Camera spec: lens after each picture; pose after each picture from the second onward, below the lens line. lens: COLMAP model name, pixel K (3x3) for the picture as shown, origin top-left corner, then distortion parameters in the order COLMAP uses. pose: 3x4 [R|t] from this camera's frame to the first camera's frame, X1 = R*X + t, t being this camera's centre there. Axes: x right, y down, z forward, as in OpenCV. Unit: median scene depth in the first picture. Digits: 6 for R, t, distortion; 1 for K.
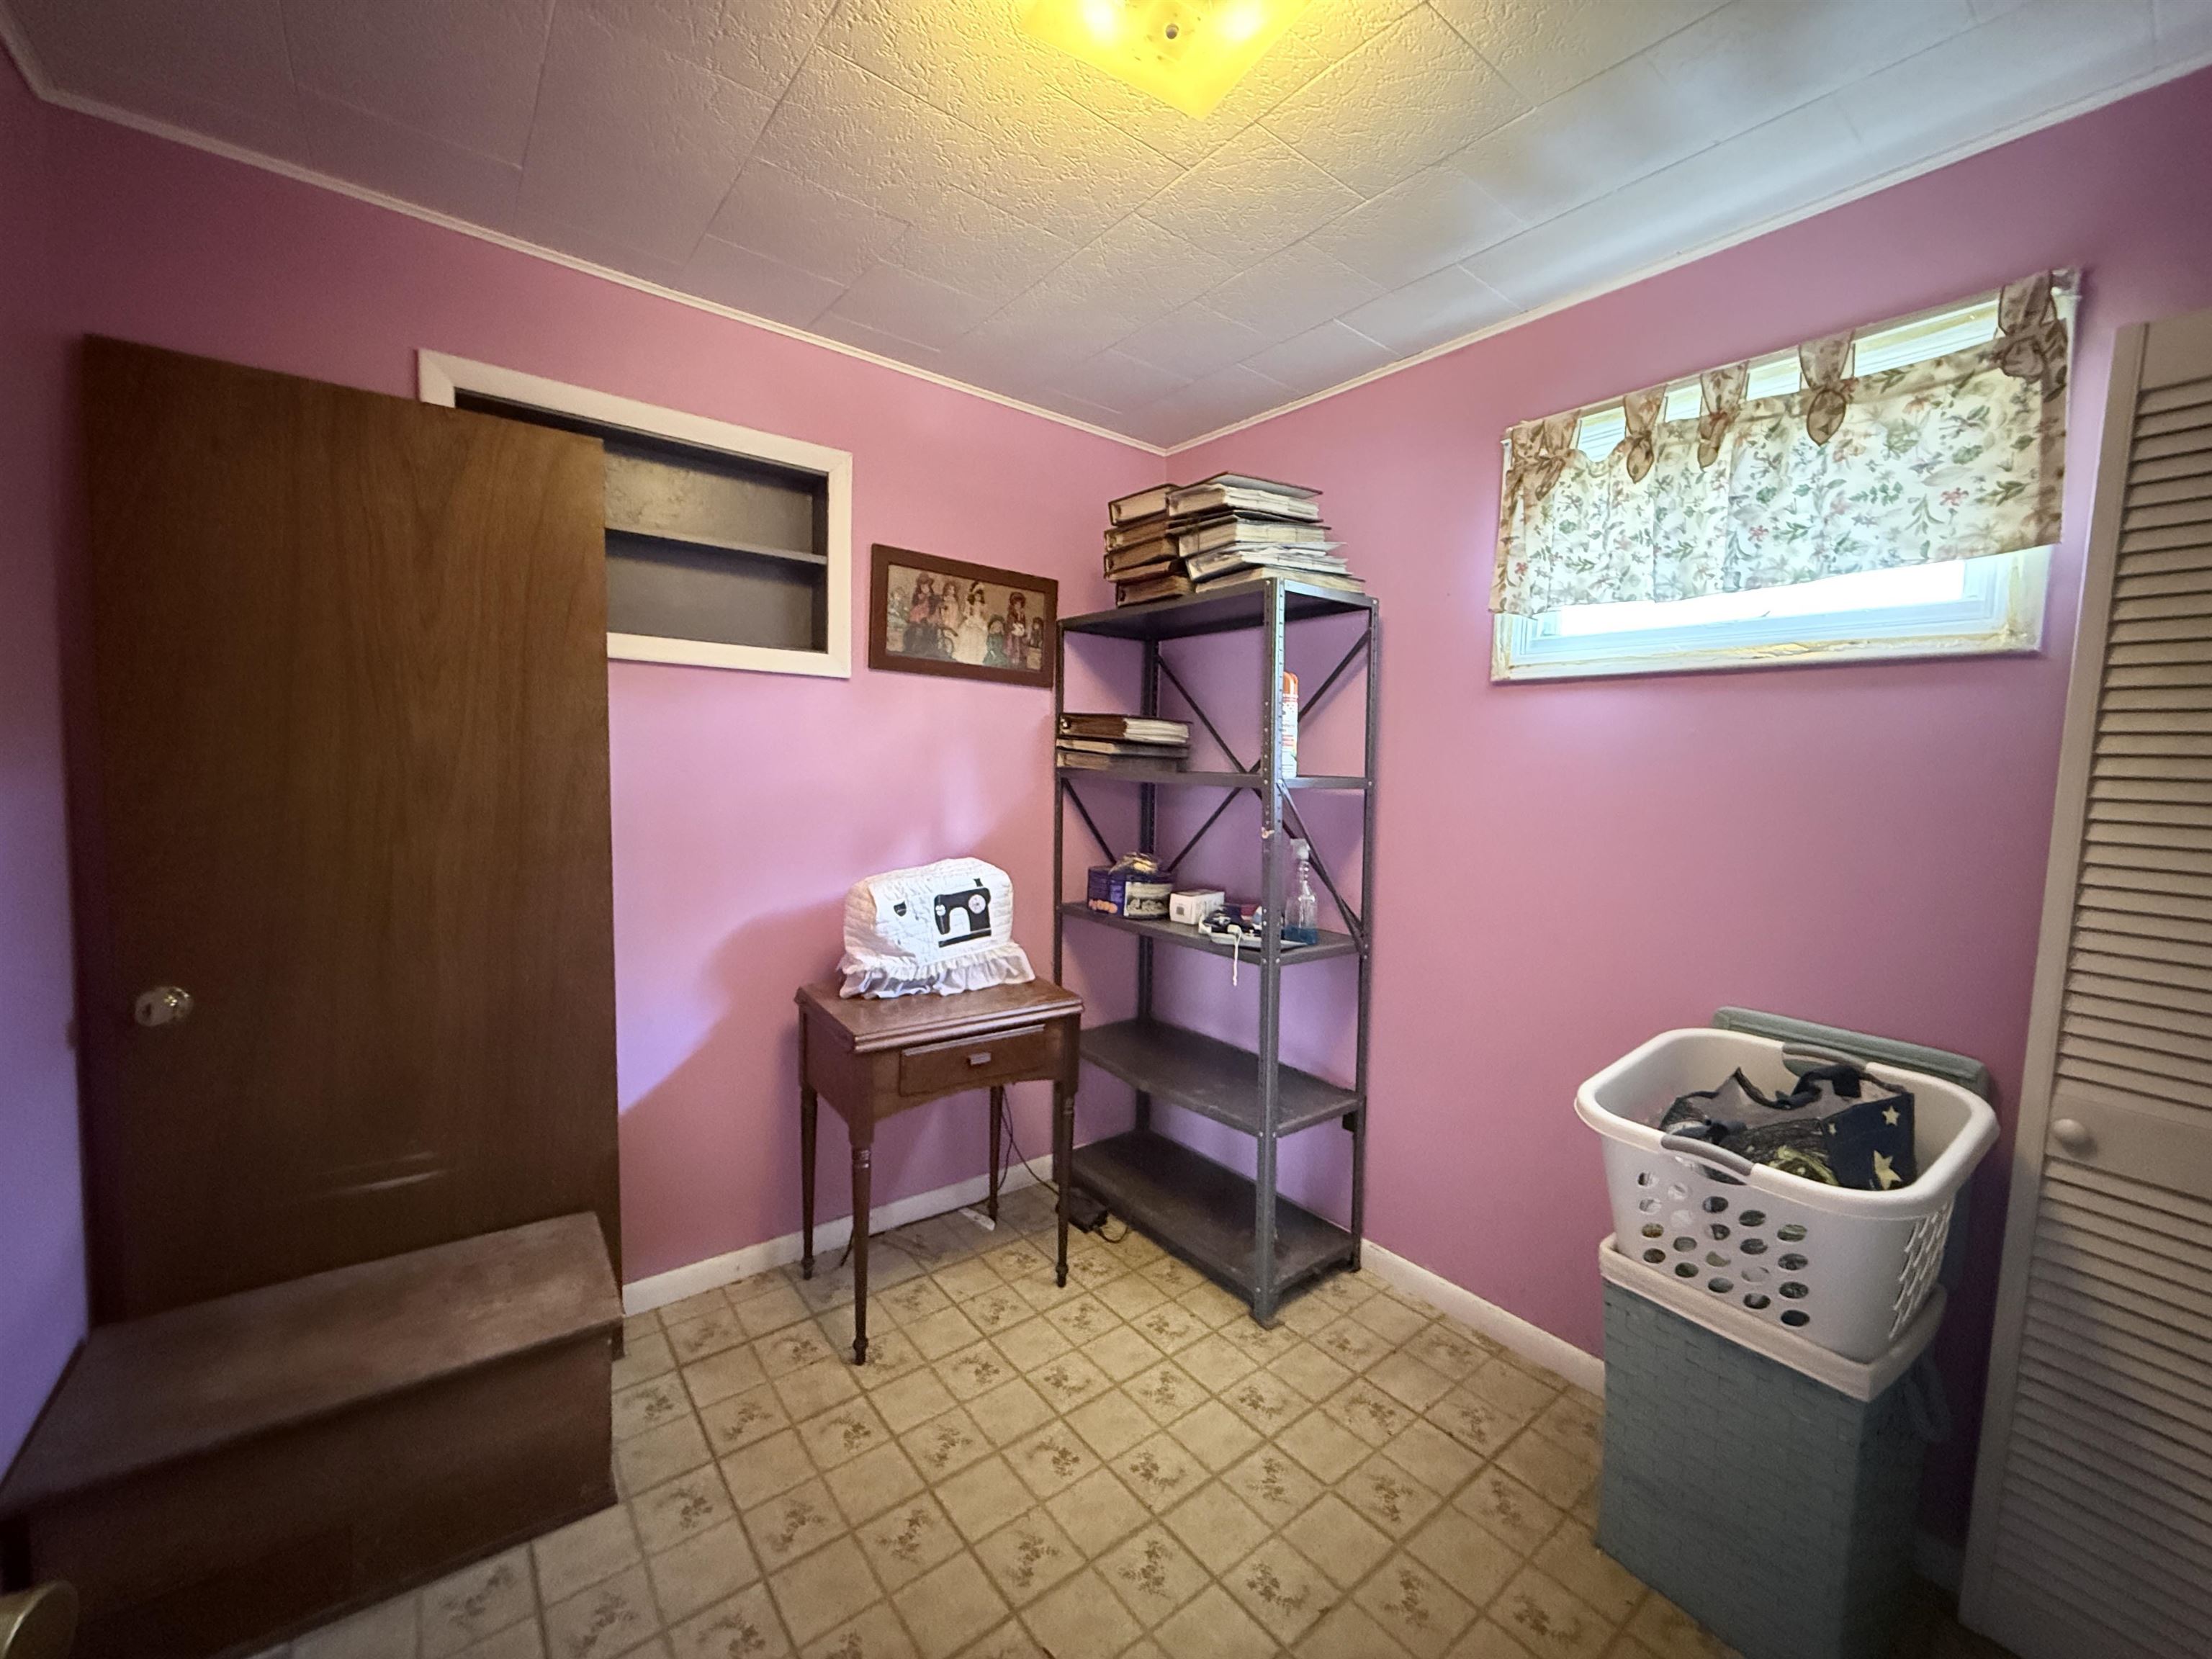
lens RADIAL K [[879.5, 0, 1110.4], [0, 879.5, 826.3], [0, 0, 1]] dist [-0.003531, -0.000227]
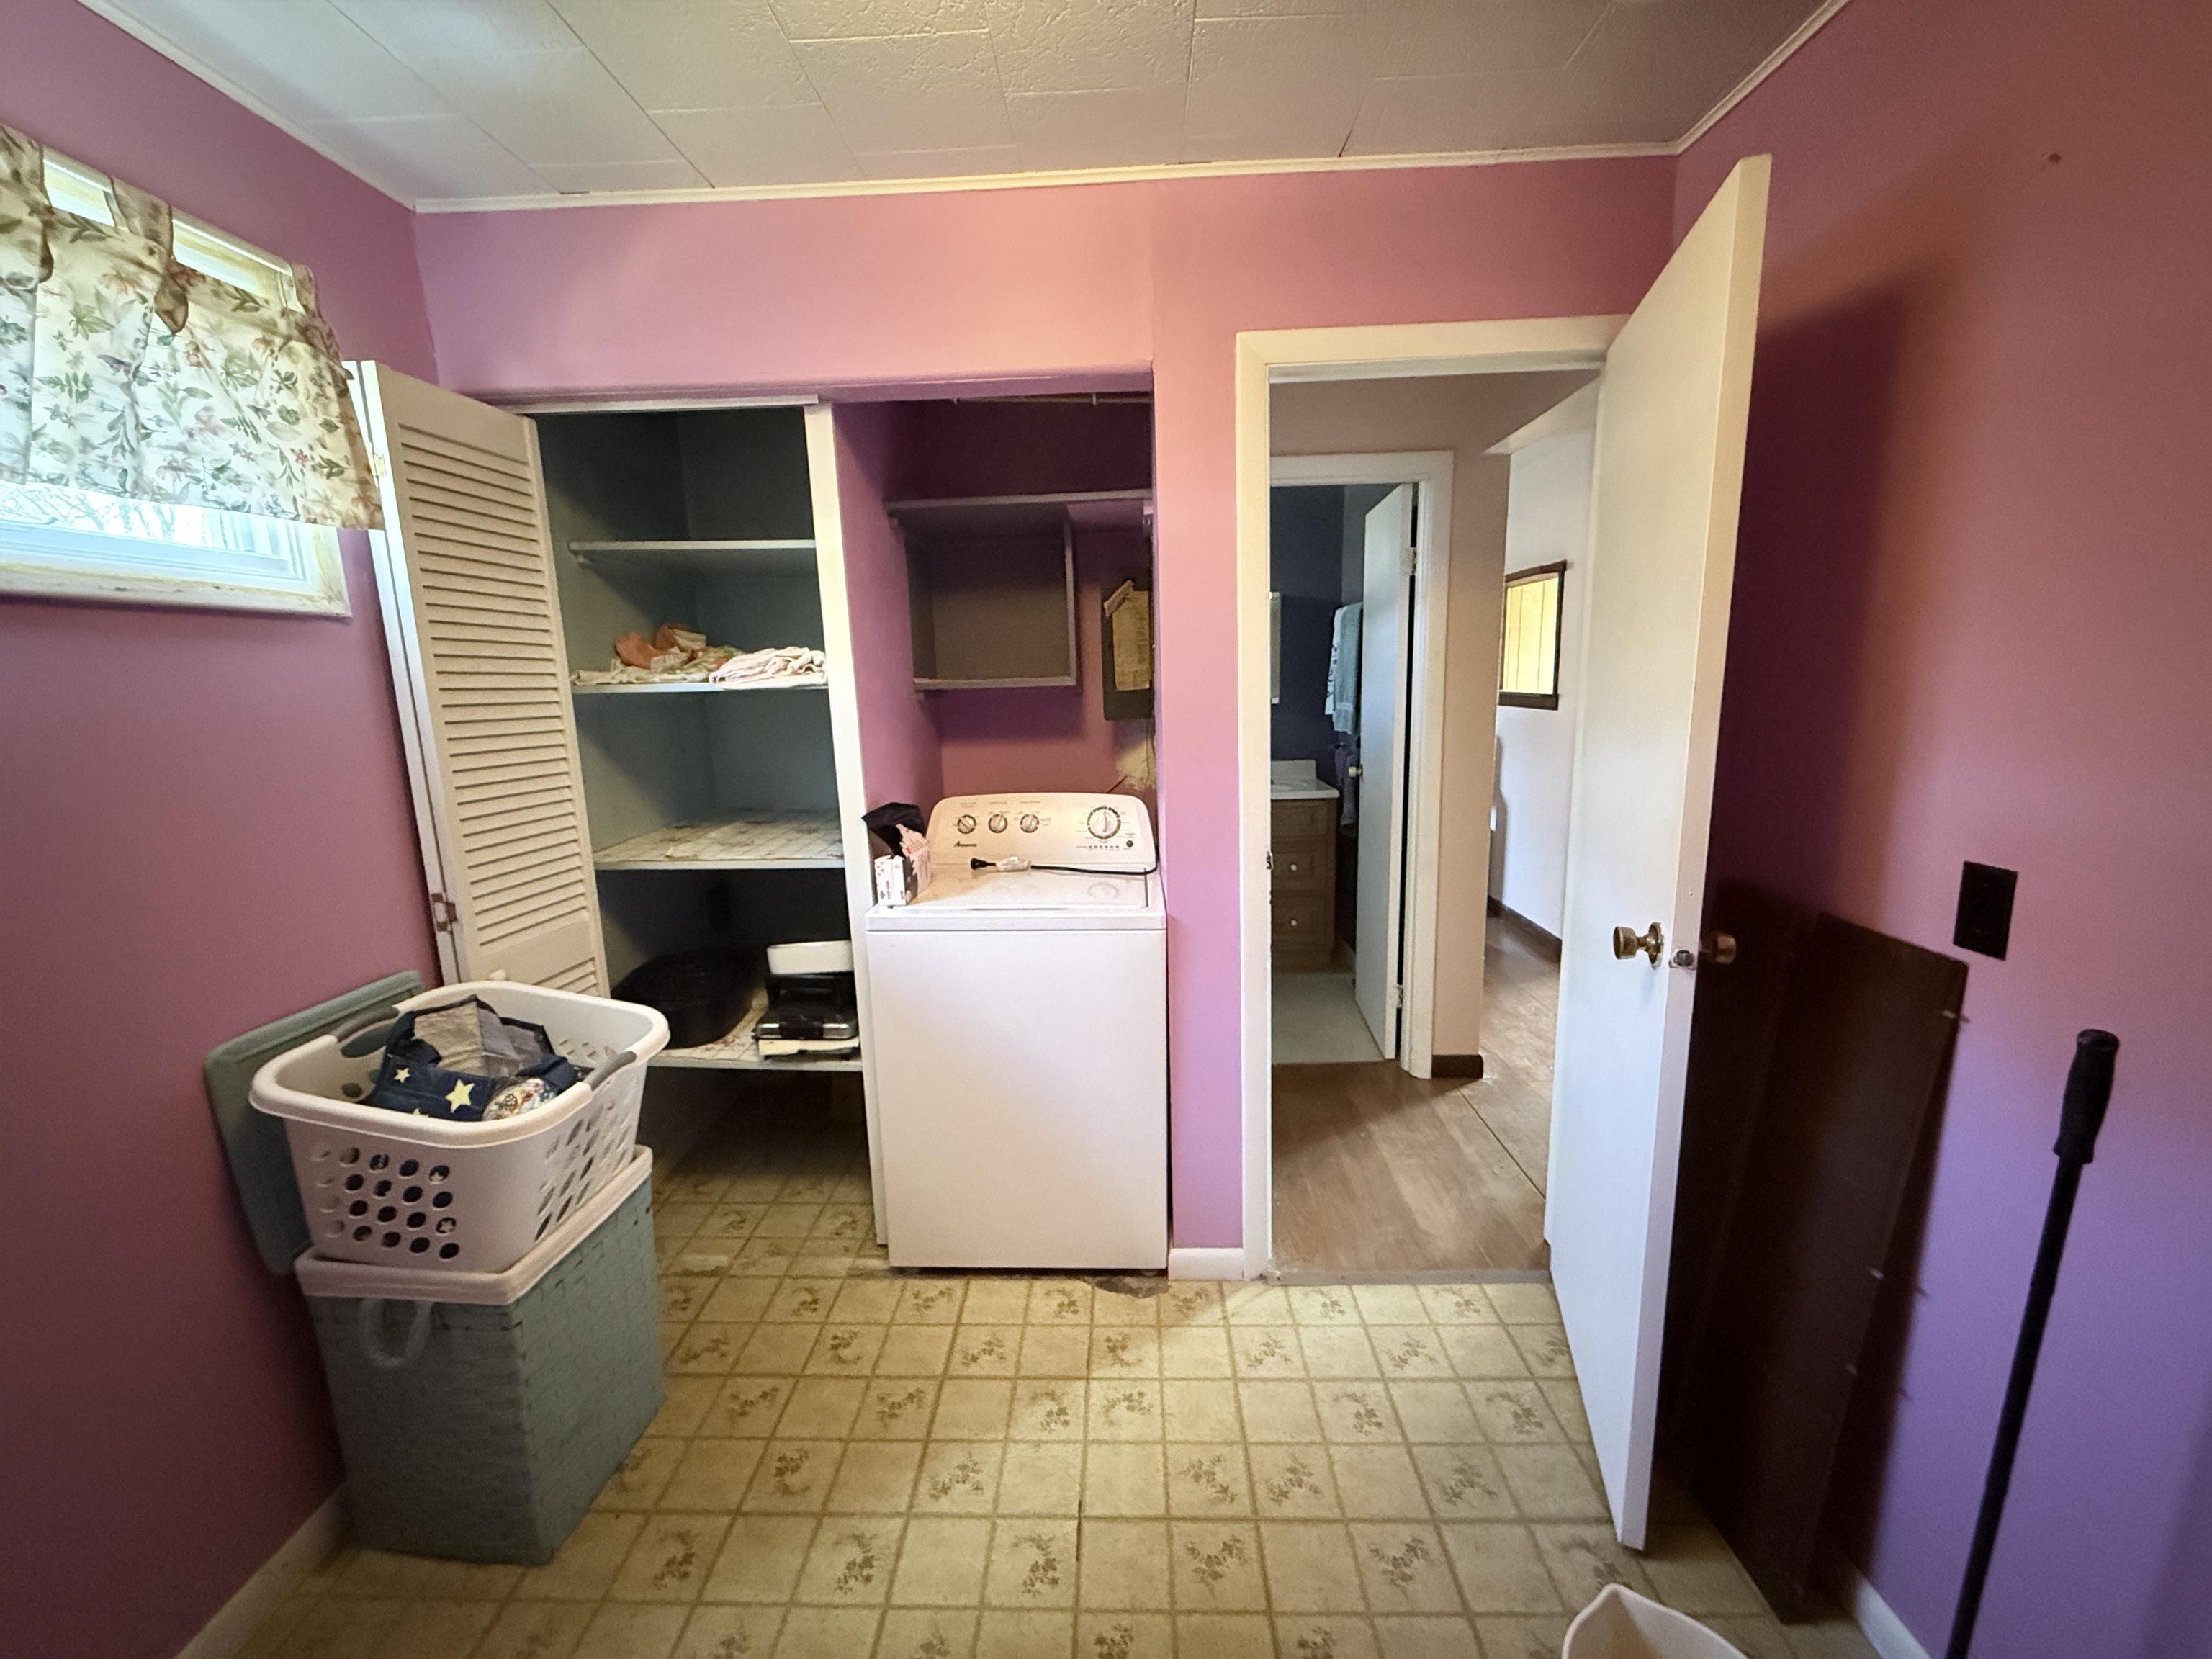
lens RADIAL K [[879.5, 0, 1106.8], [0, 879.5, 835.9], [0, 0, 1]] dist [-0.003531, -0.000227]
pose [[-0.764532, -0.121294, 0.633071, -0.442808], [0.055815, 0.965989, 0.252486, -0.151371], [-0.642165, 0.228368, -0.731760, 1.211393]]
